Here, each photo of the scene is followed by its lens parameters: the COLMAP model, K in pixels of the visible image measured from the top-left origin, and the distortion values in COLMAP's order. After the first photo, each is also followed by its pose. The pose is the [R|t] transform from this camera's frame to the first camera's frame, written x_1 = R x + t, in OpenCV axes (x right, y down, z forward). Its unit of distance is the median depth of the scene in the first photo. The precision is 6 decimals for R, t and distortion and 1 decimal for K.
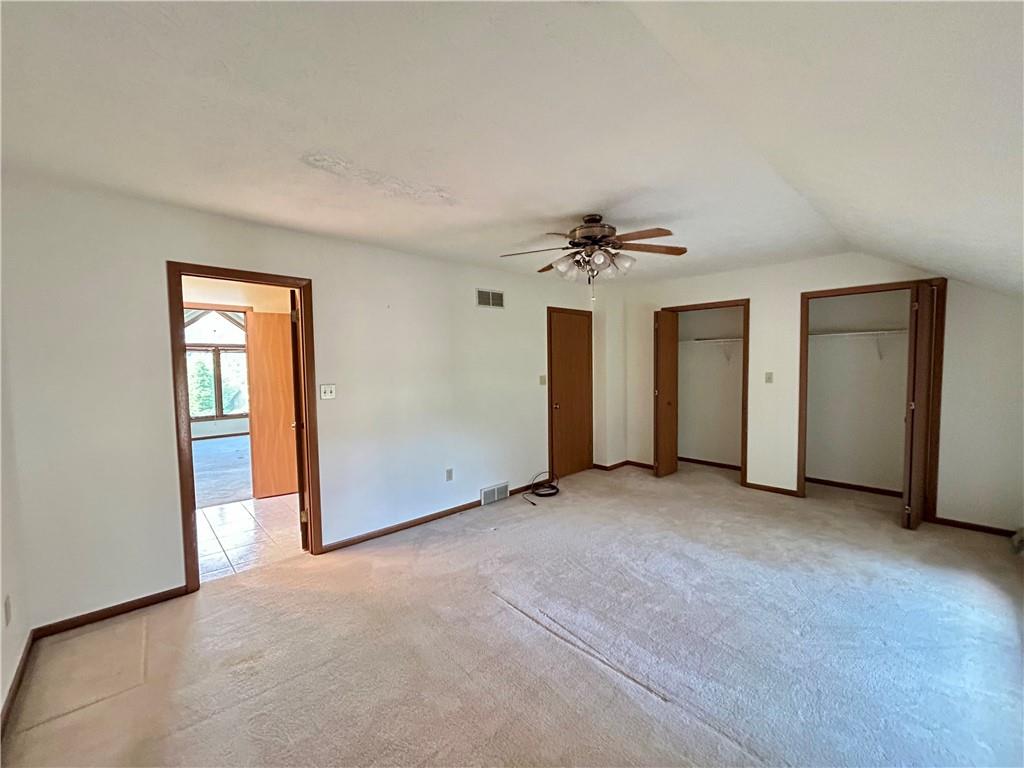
lens RADIAL K [[414.2, 0, 511.2], [0, 414.2, 385.3], [0, 0, 1]] dist [-0.000194, 0.000706]
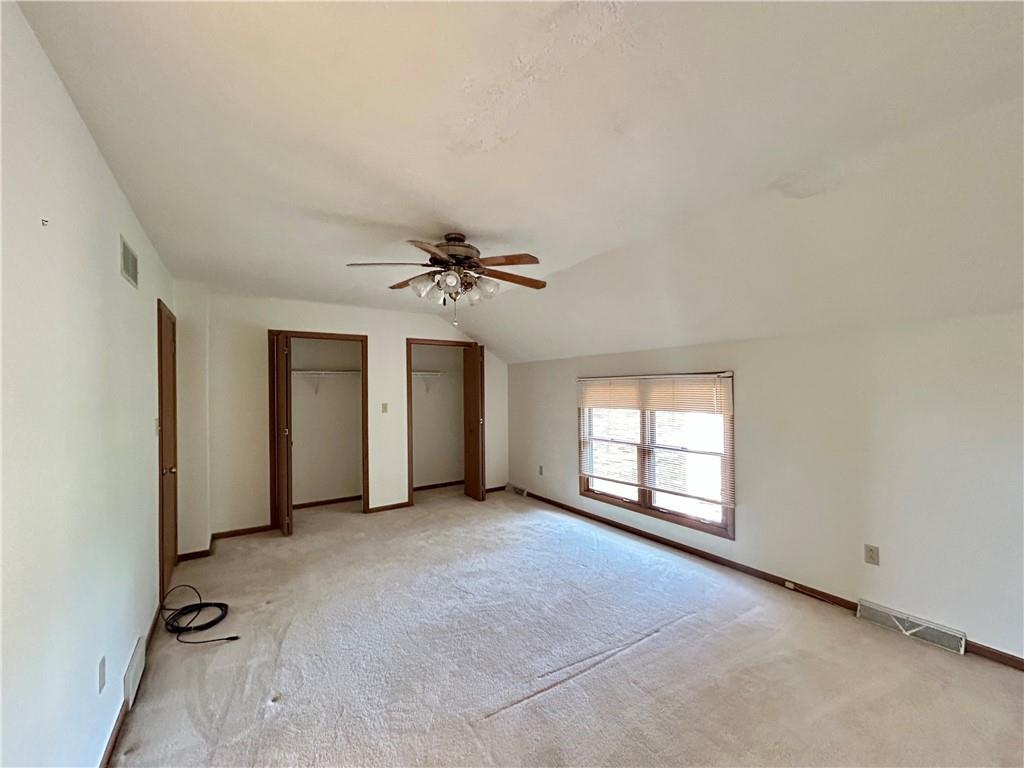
lens RADIAL K [[414.2, 0, 511.2], [0, 414.2, 385.3], [0, 0, 1]] dist [-0.000194, 0.000706]
pose [[0.168060, 0.022511, 0.985520, -0.485356], [0.063912, 0.997387, -0.033680, -0.022527], [-0.983703, 0.068647, 0.166182, 0.526982]]
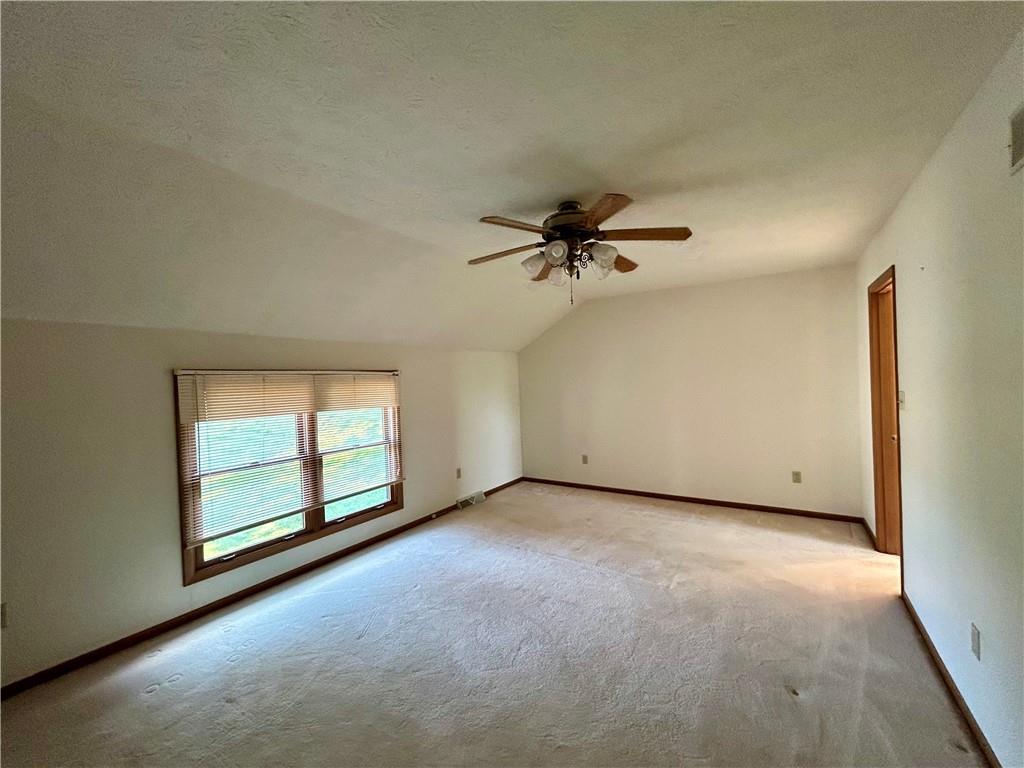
lens RADIAL K [[414.2, 0, 511.2], [0, 414.2, 385.3], [0, 0, 1]] dist [-0.000194, 0.000706]
pose [[-0.970578, 0.052090, -0.235087, 0.390360], [0.038240, 0.997275, 0.063095, -0.067744], [0.237733, 0.052249, -0.969924, 1.294913]]
